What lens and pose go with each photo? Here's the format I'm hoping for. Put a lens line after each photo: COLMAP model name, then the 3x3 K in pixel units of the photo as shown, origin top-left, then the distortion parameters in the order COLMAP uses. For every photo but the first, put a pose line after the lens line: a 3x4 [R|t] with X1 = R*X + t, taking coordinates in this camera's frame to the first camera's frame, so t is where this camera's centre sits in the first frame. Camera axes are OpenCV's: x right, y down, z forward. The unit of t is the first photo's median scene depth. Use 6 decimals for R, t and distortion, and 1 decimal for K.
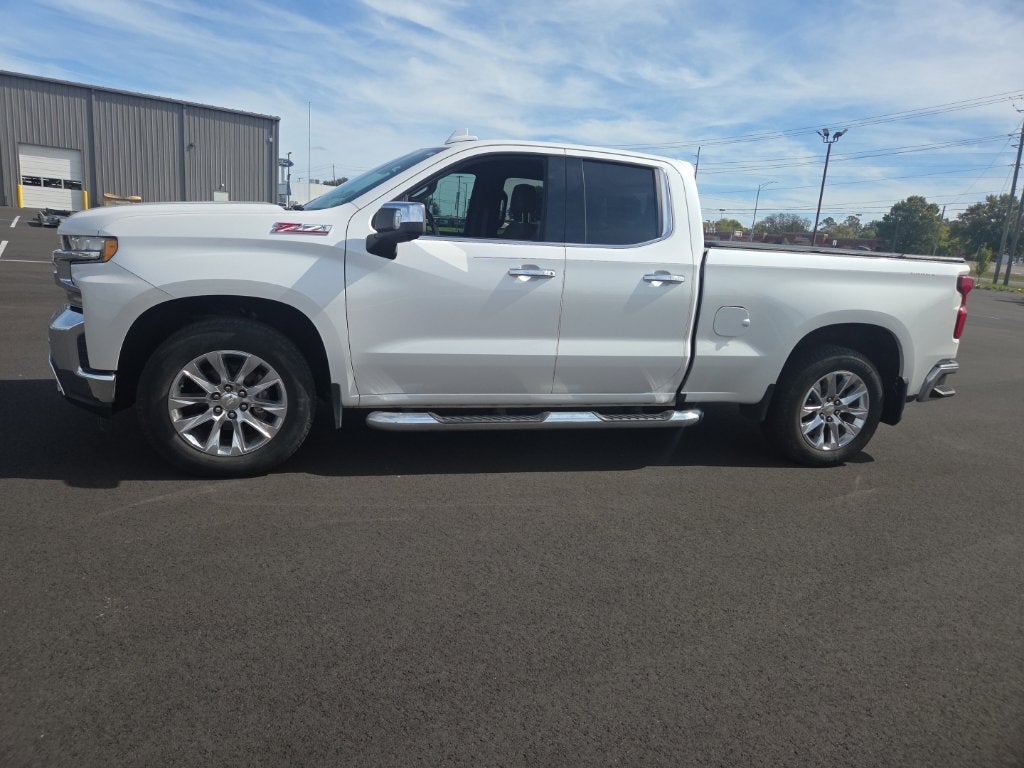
lens RADIAL K [[686.3, 0, 503.3], [0, 686.3, 364.3], [0, 0, 1]] dist [0.072714, -0.061971]
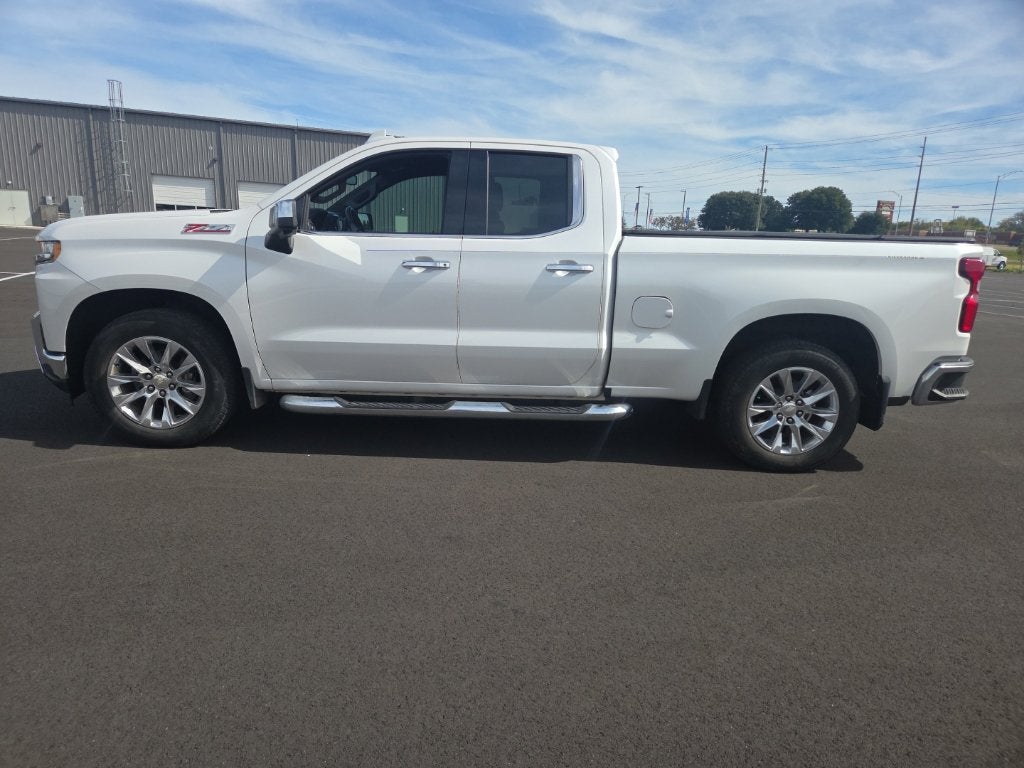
lens RADIAL K [[686.3, 0, 501.2], [0, 686.3, 385.7], [0, 0, 1]] dist [0.072714, -0.061971]
pose [[0.963914, 0.018335, -0.265580, 0.404885], [-0.015934, 0.999810, 0.011190, 0.034152], [0.265735, -0.006554, 0.964024, 0.029558]]
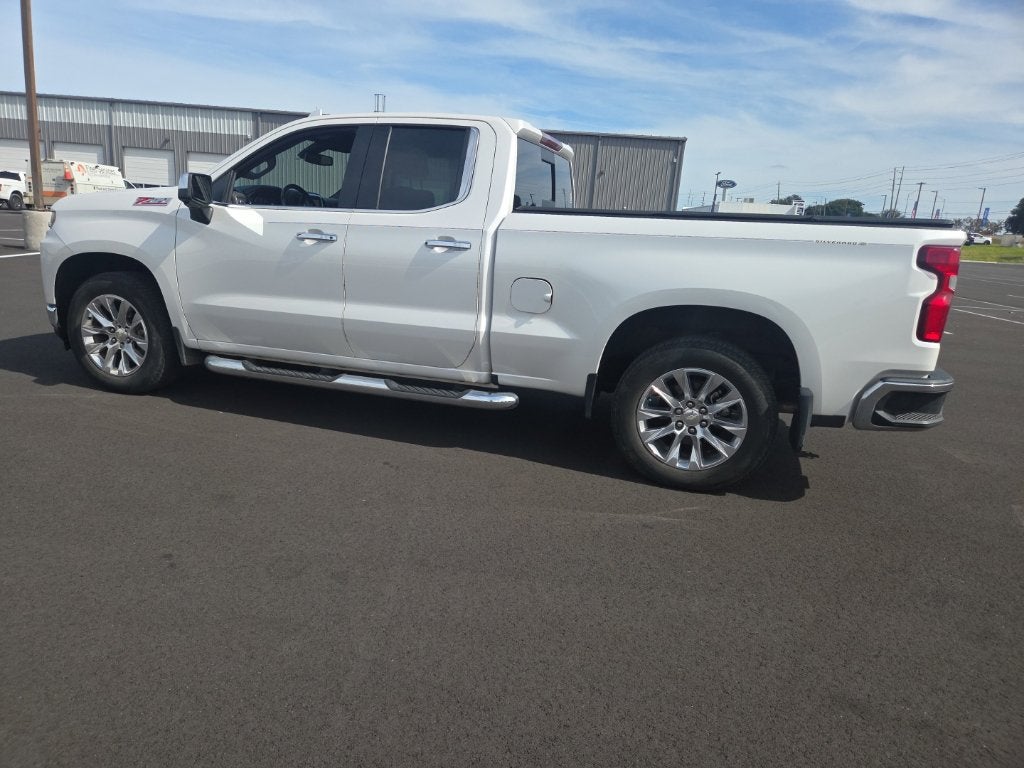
lens RADIAL K [[686.3, 0, 505.6], [0, 686.3, 381.9], [0, 0, 1]] dist [0.072714, -0.061971]
pose [[0.819111, 0.097533, -0.565282, 0.856377], [-0.101420, 0.994539, 0.024636, 0.031329], [0.564598, 0.037151, 0.824529, 0.279236]]
